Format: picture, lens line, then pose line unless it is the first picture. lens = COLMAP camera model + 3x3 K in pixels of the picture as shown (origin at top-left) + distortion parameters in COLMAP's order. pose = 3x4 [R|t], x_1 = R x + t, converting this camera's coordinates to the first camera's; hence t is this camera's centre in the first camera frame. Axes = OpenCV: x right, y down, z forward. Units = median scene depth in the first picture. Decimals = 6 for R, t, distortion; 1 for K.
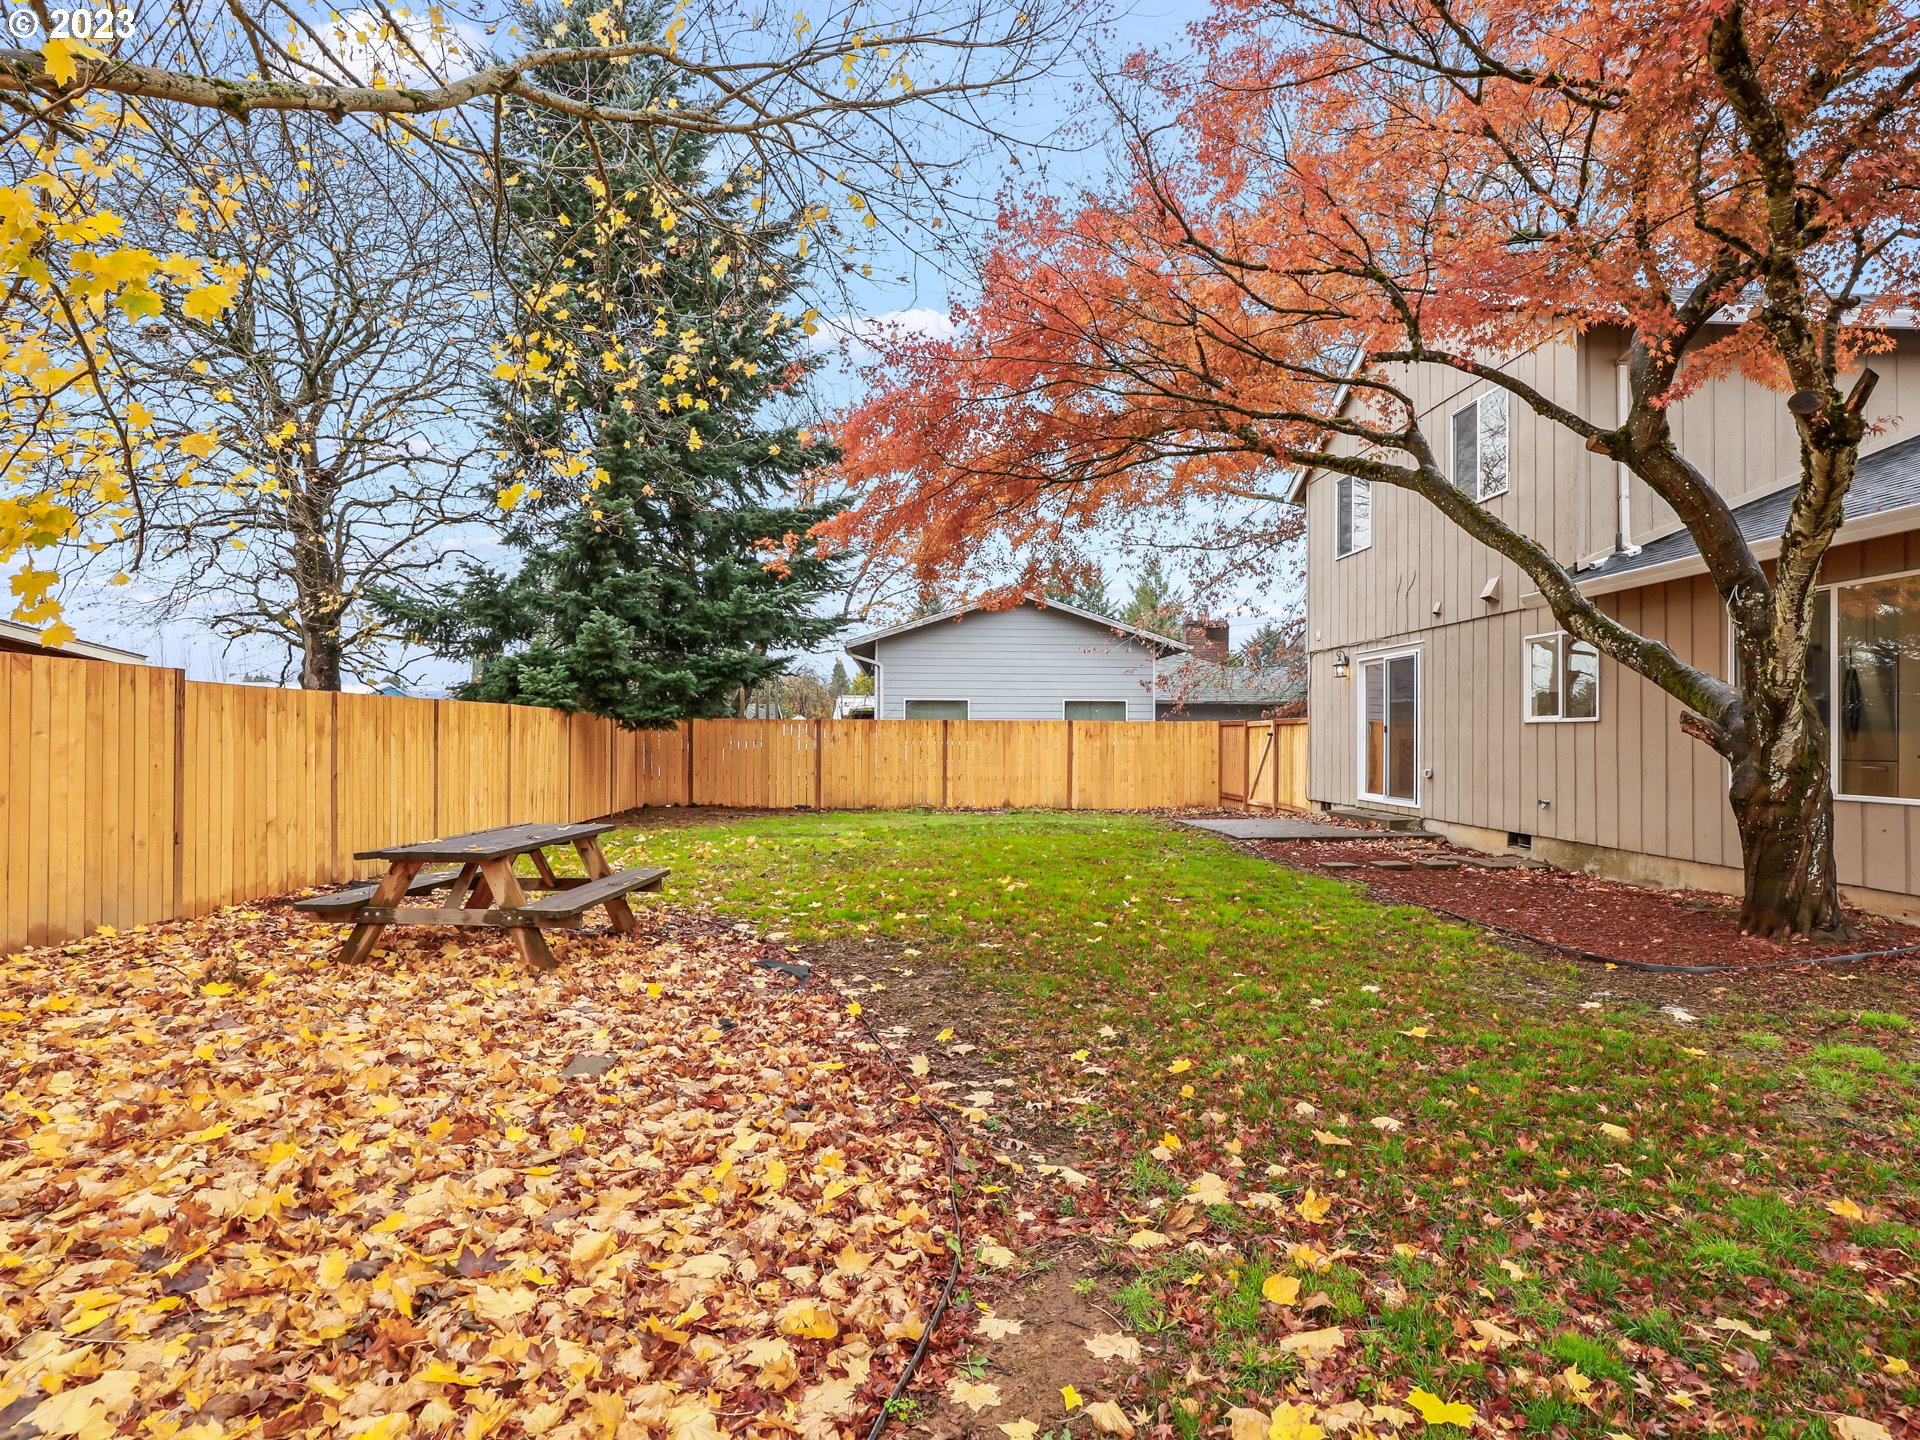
lens RADIAL K [[1037.2, 0, 968.5], [0, 1037.2, 722.3], [0, 0, 1]] dist [-0.014879, 0.000047]
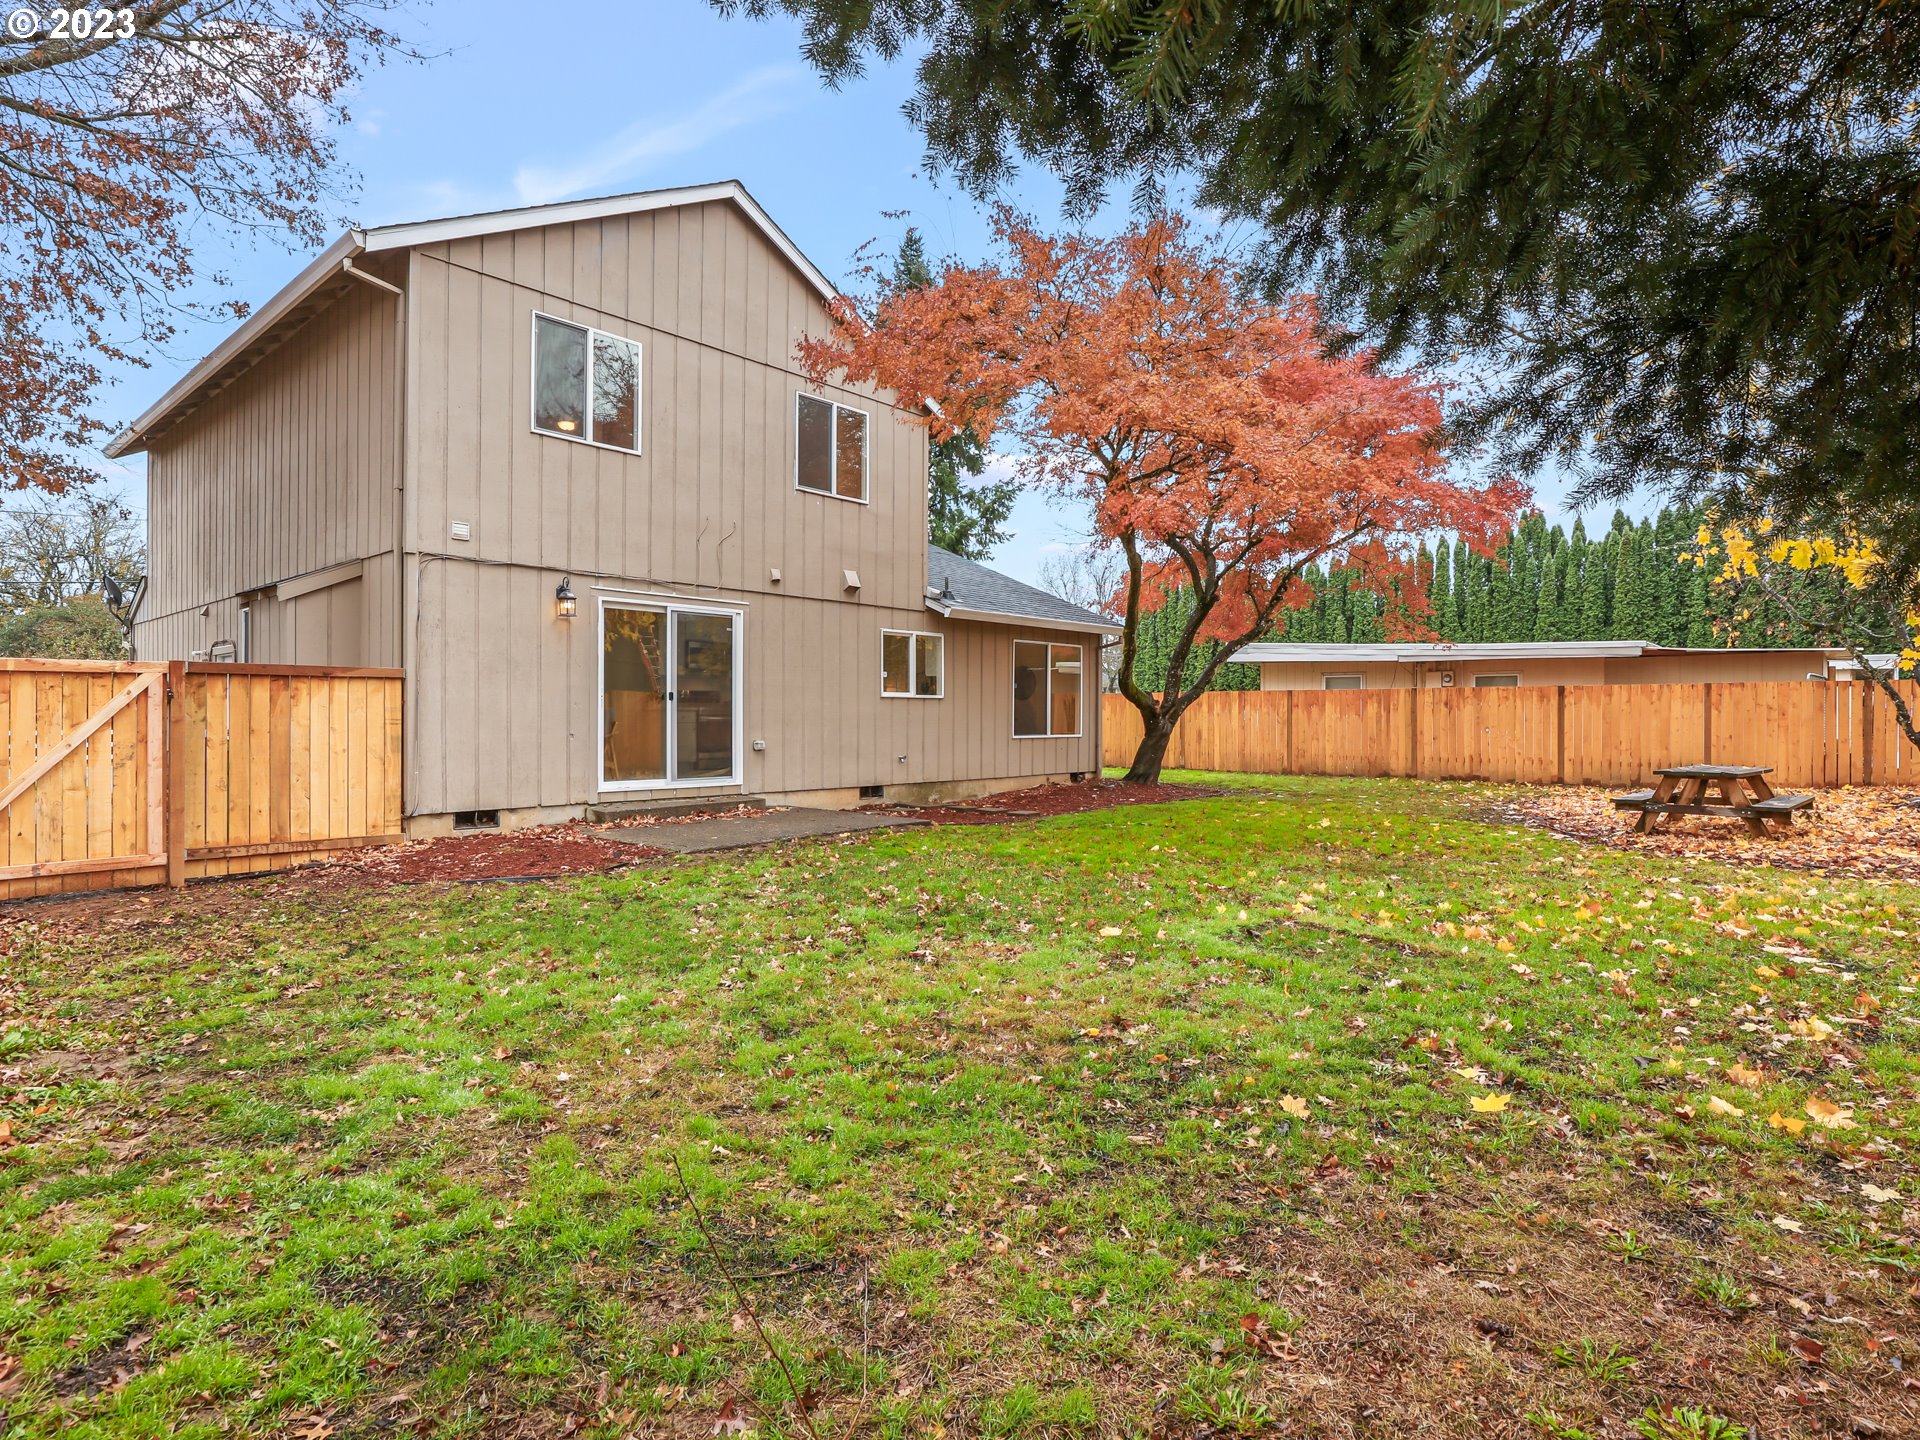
lens RADIAL K [[1037.2, 0, 968.5], [0, 1037.2, 722.3], [0, 0, 1]] dist [-0.014879, 0.000047]
pose [[-0.717981, -0.012828, 0.695945, -0.367149], [-0.018611, 0.999827, -0.000771, 0.025942], [-0.695814, -0.013506, -0.718095, 1.599010]]
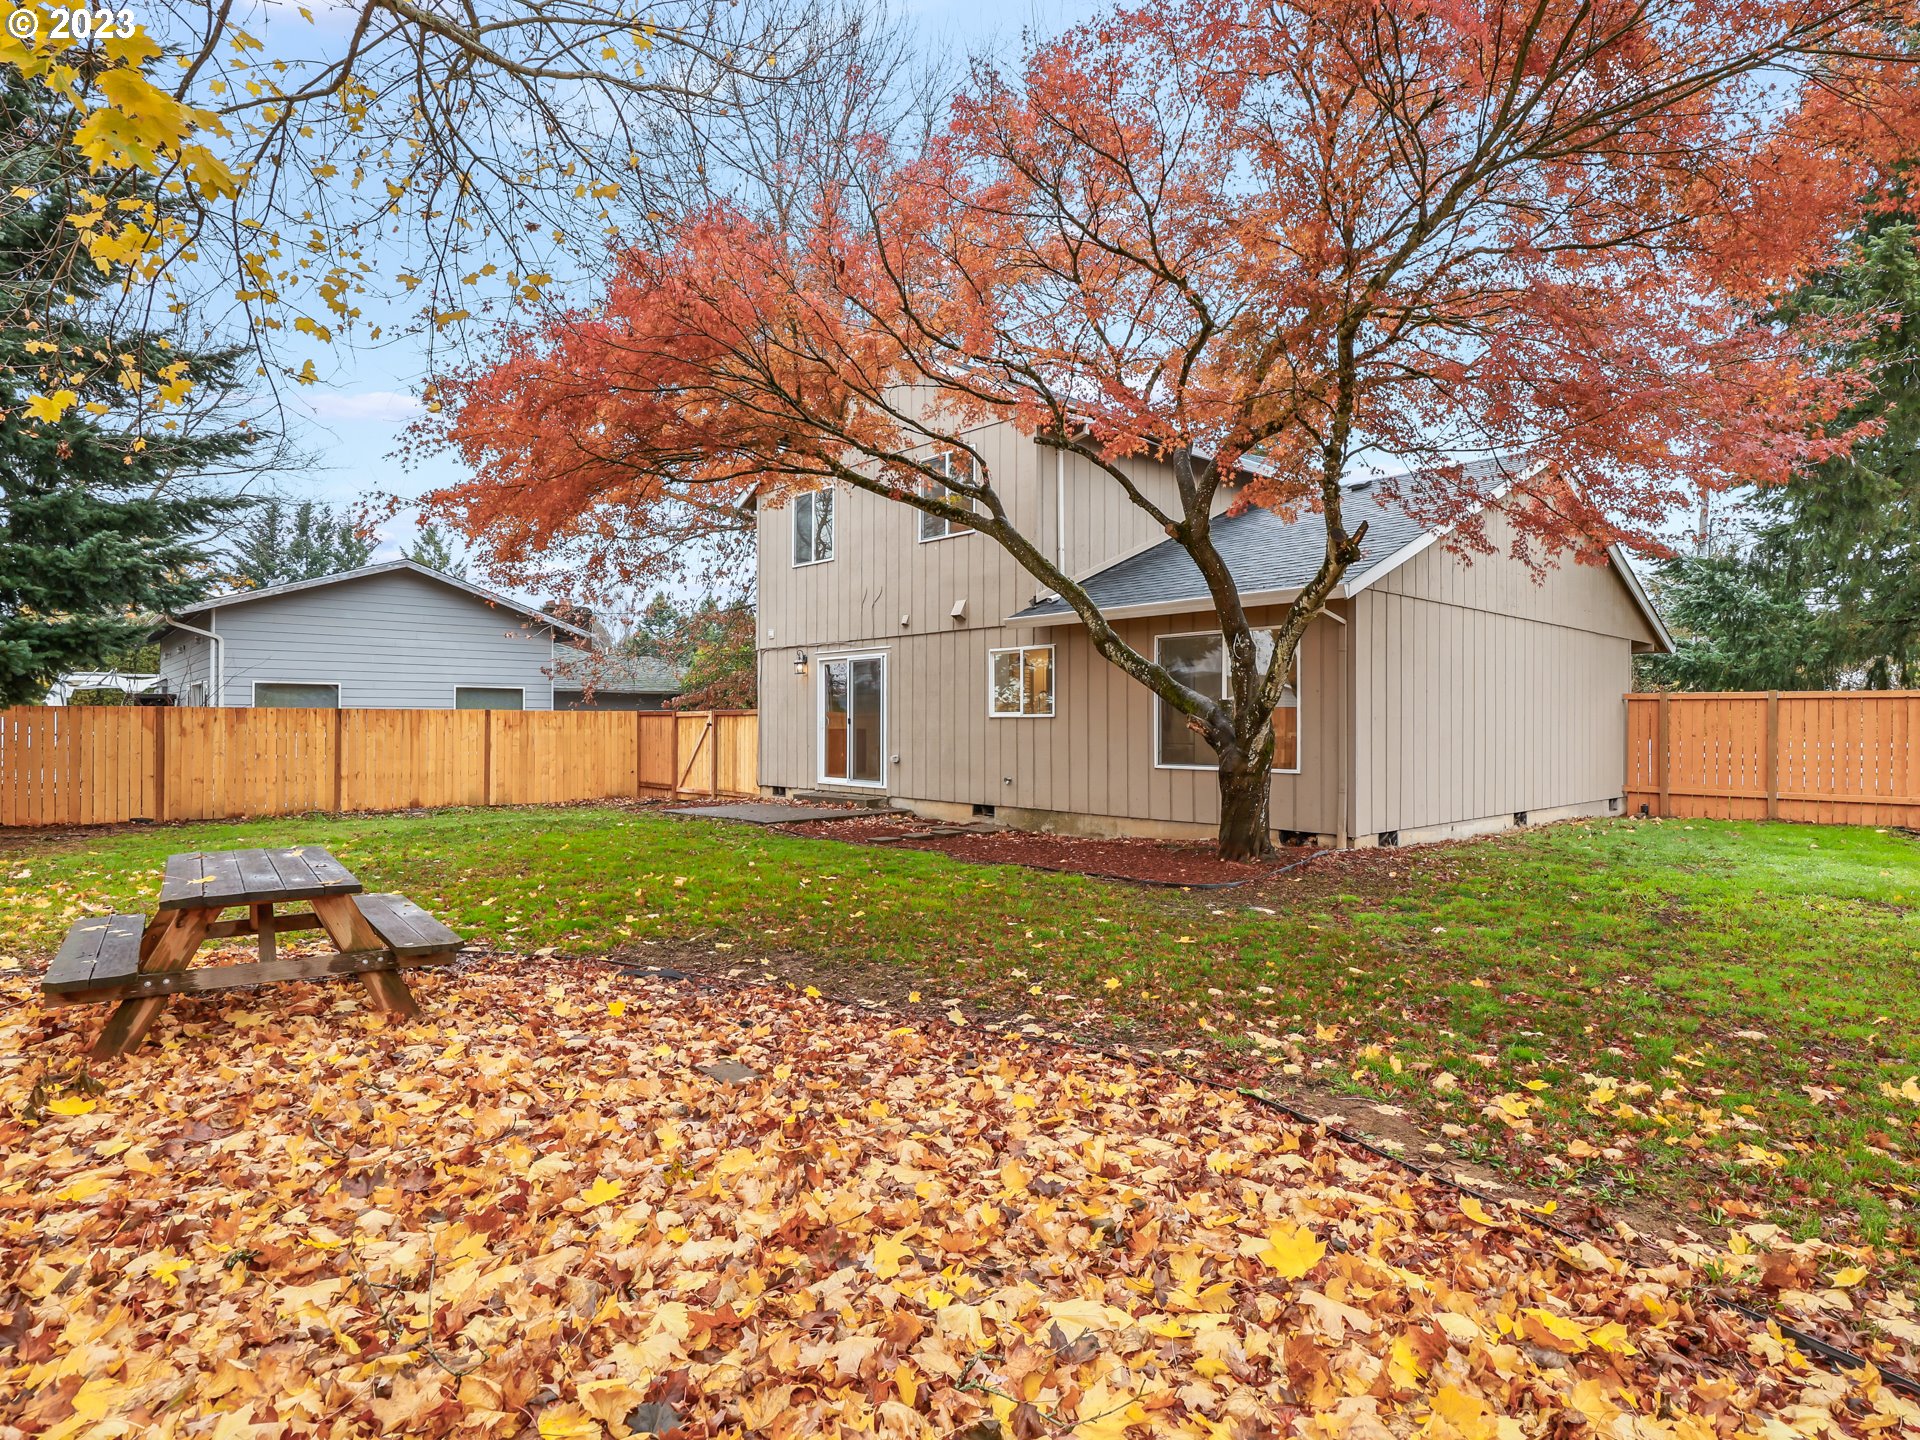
lens RADIAL K [[1037.2, 0, 968.5], [0, 1037.2, 722.3], [0, 0, 1]] dist [-0.014879, 0.000047]
pose [[0.779150, -0.001684, 0.626835, -0.244055], [-0.007157, 0.999907, 0.011583, -0.007281], [-0.626797, -0.013511, 0.779066, 0.020495]]
